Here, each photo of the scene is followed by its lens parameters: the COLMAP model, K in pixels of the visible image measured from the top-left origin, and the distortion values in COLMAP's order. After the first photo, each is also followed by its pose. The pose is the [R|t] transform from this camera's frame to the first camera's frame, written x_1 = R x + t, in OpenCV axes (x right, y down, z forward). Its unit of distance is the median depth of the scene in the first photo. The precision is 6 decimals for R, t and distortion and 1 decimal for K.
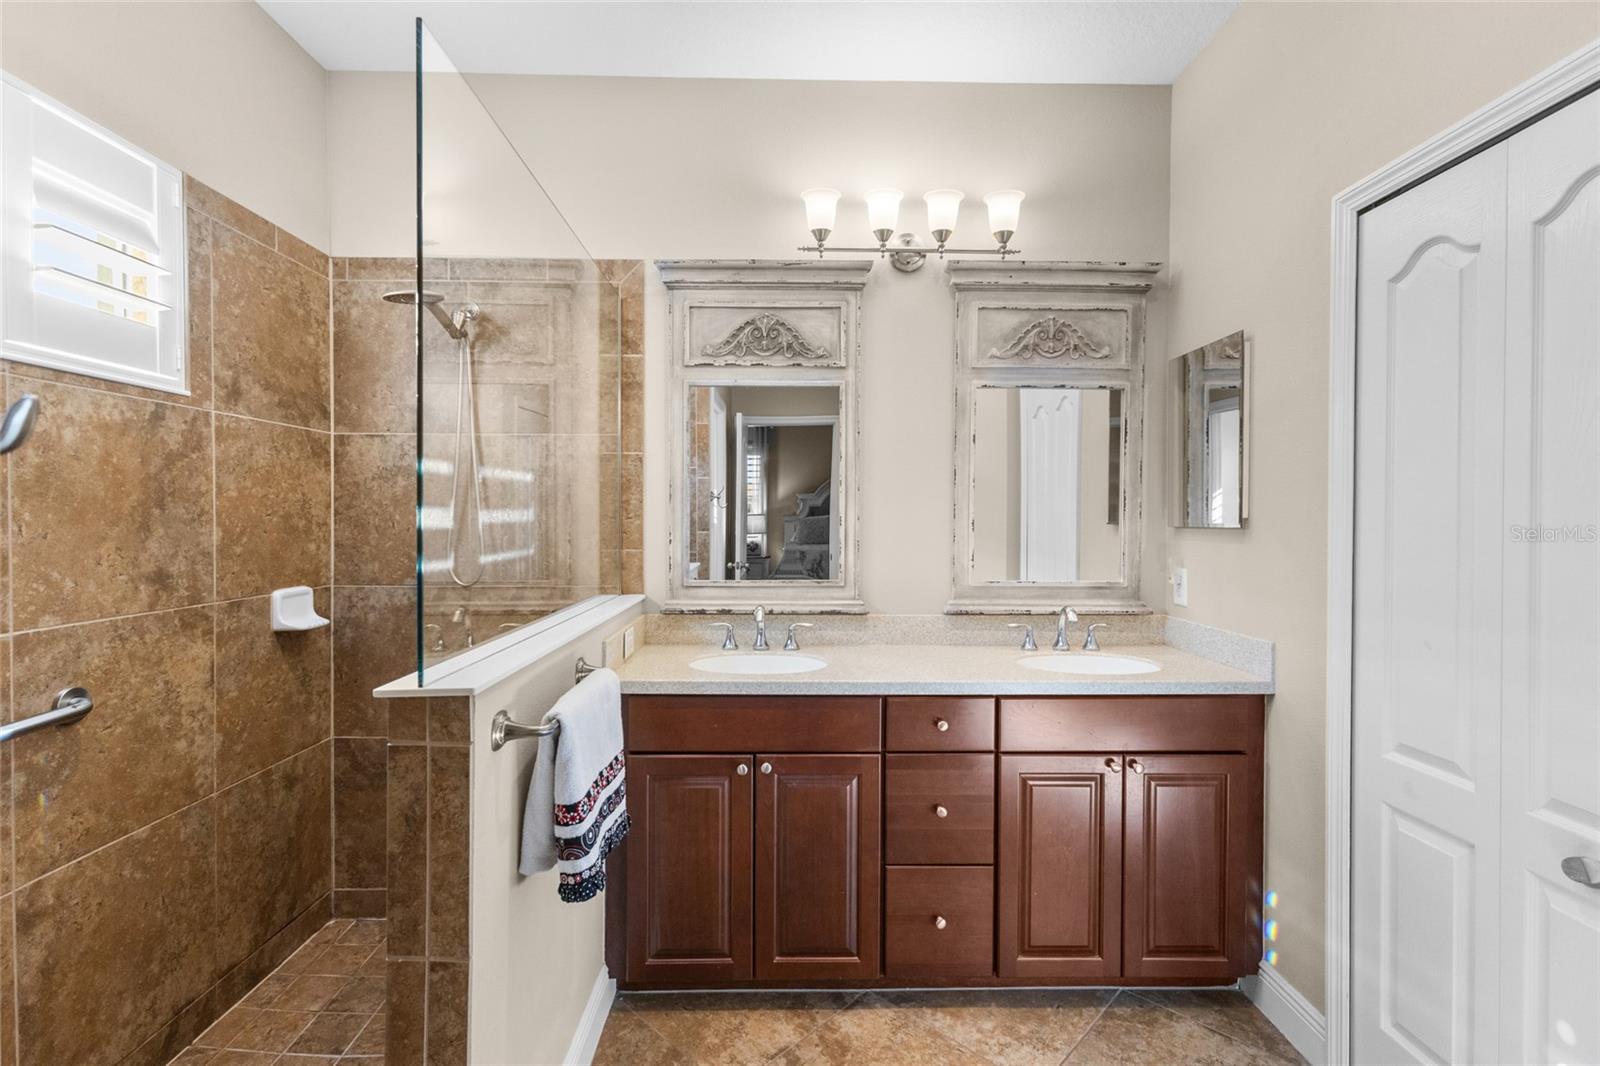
lens RADIAL K [[737.4, 0, 800.1], [0, 737.4, 529.7], [0, 0, 1]] dist [0.003980, -0.000195]
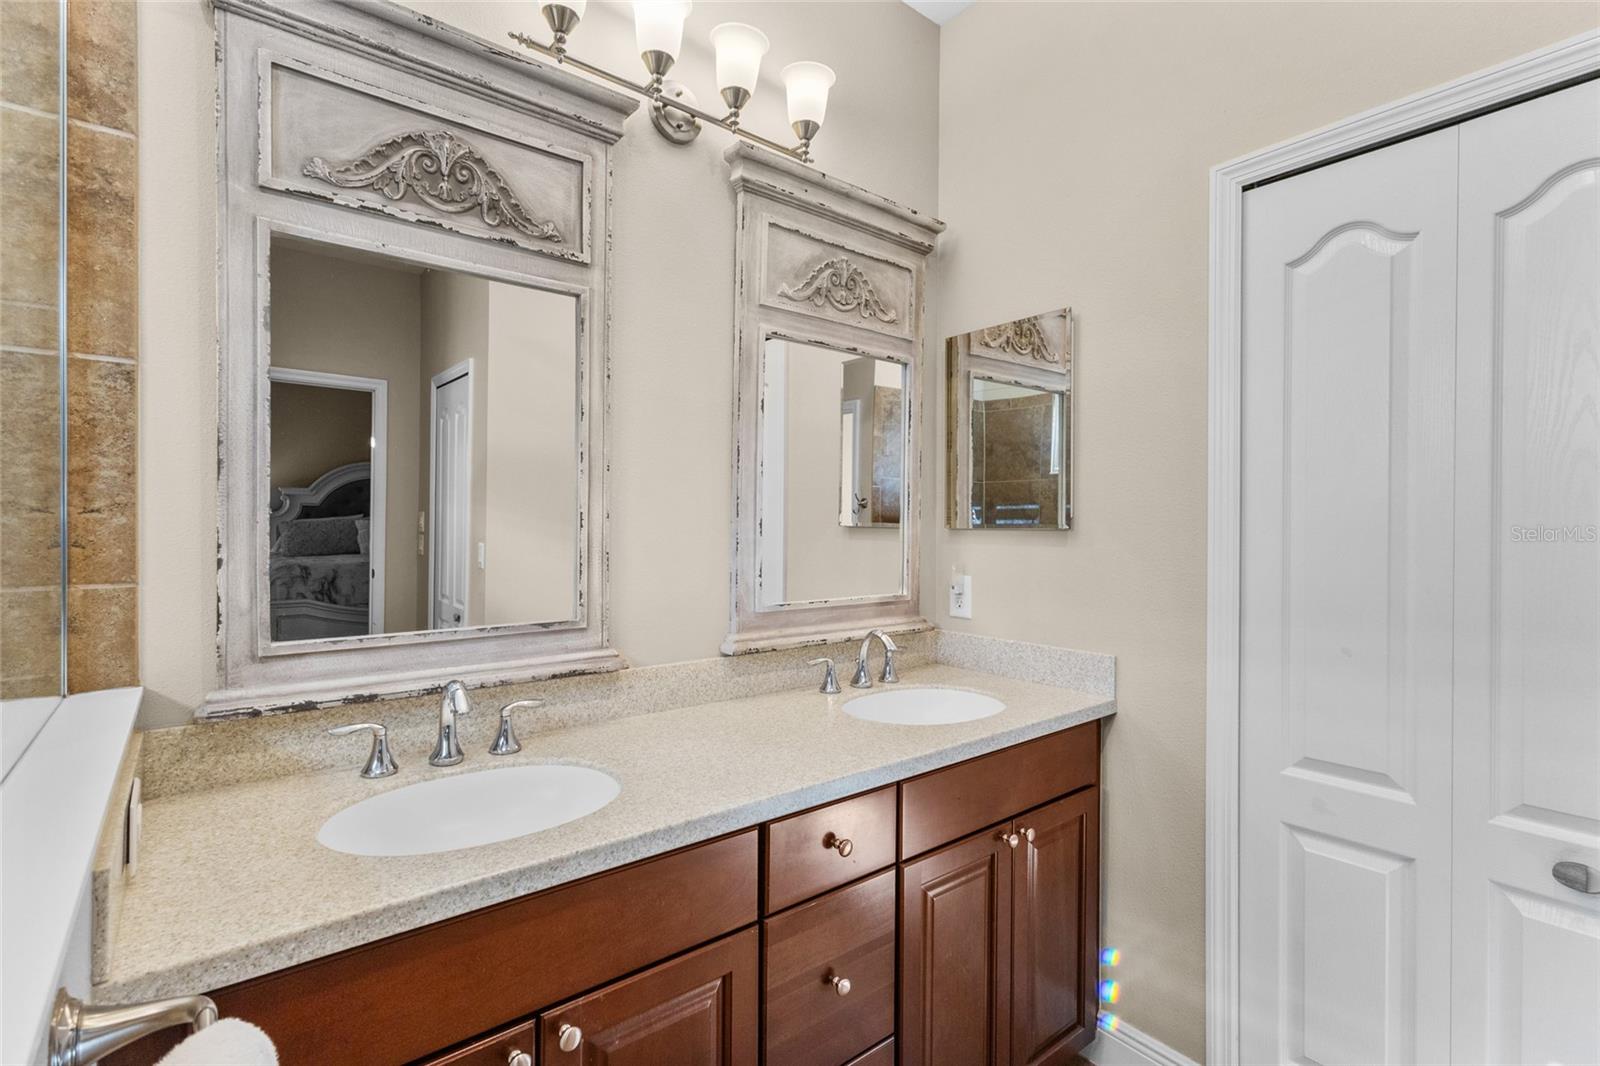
lens RADIAL K [[737.4, 0, 797.0], [0, 737.4, 529.2], [0, 0, 1]] dist [0.003980, -0.000195]
pose [[0.789610, -0.002634, 0.613604, -0.175921], [0.006354, 0.999972, -0.003885, -0.000879], [-0.613577, 0.006967, 0.789604, 0.423227]]
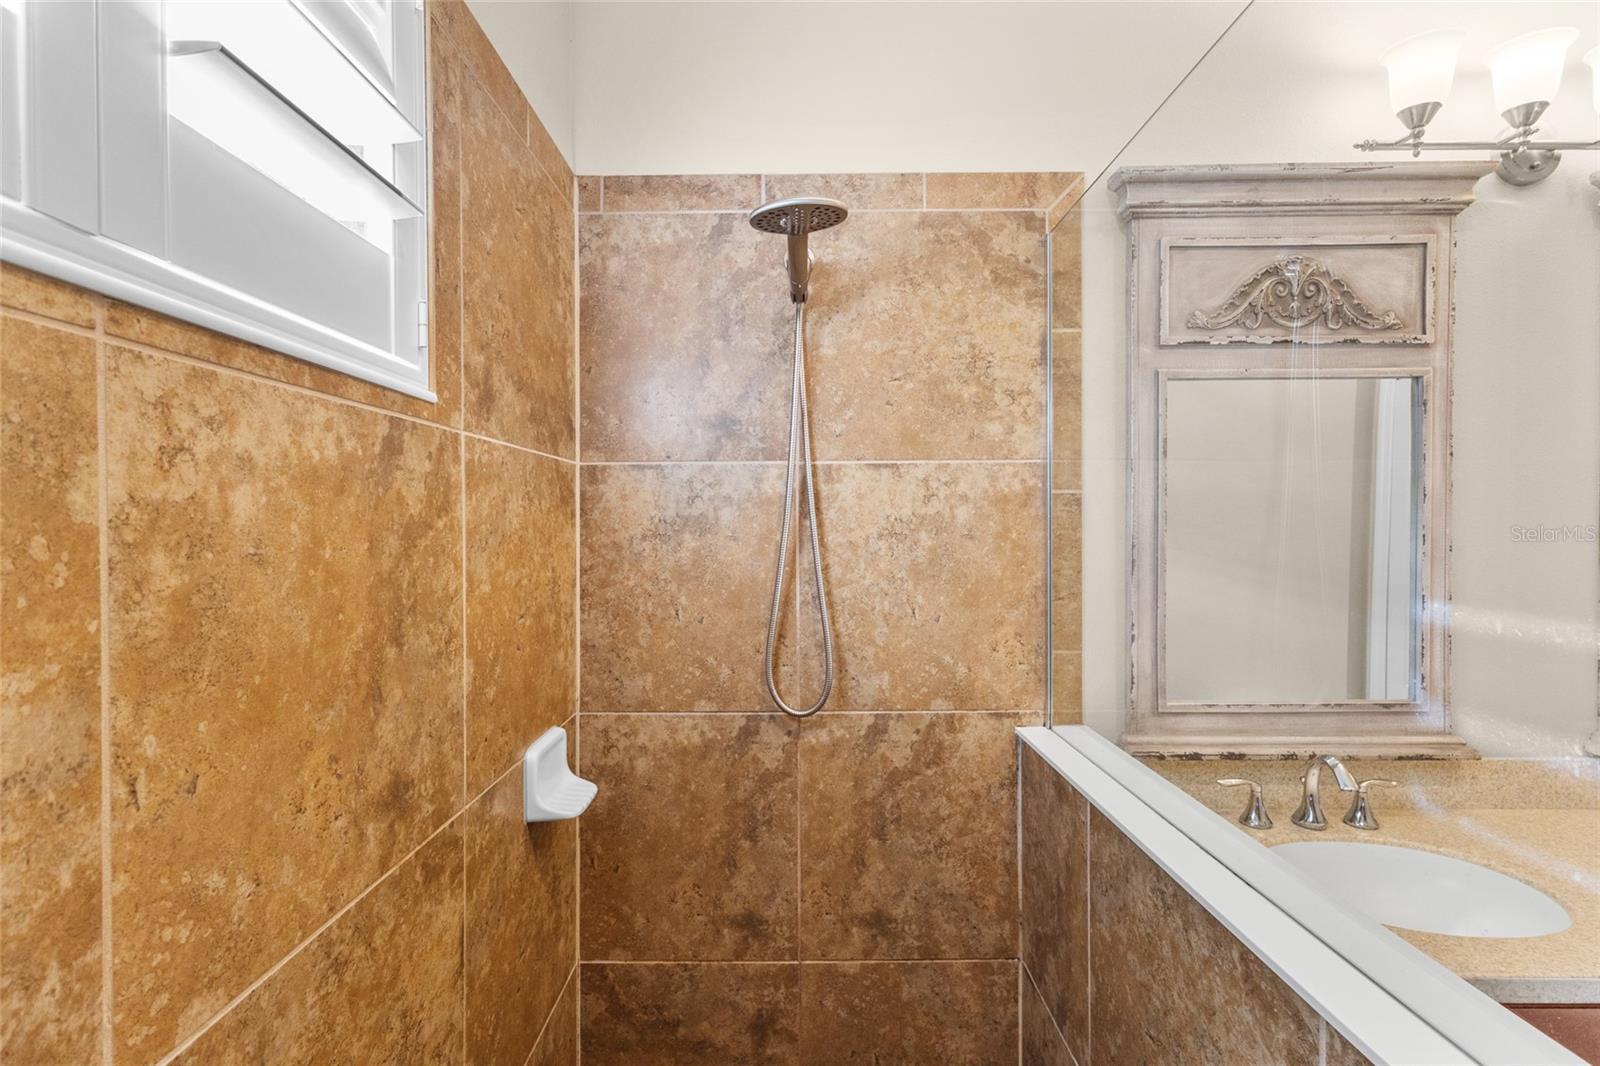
lens RADIAL K [[737.4, 0, 796.4], [0, 737.4, 529.4], [0, 0, 1]] dist [0.003980, -0.000195]
pose [[0.999723, -0.006502, -0.022636, -0.440061], [0.006302, 0.999941, -0.008901, -0.069493], [0.022693, 0.008756, 0.999704, 0.395643]]
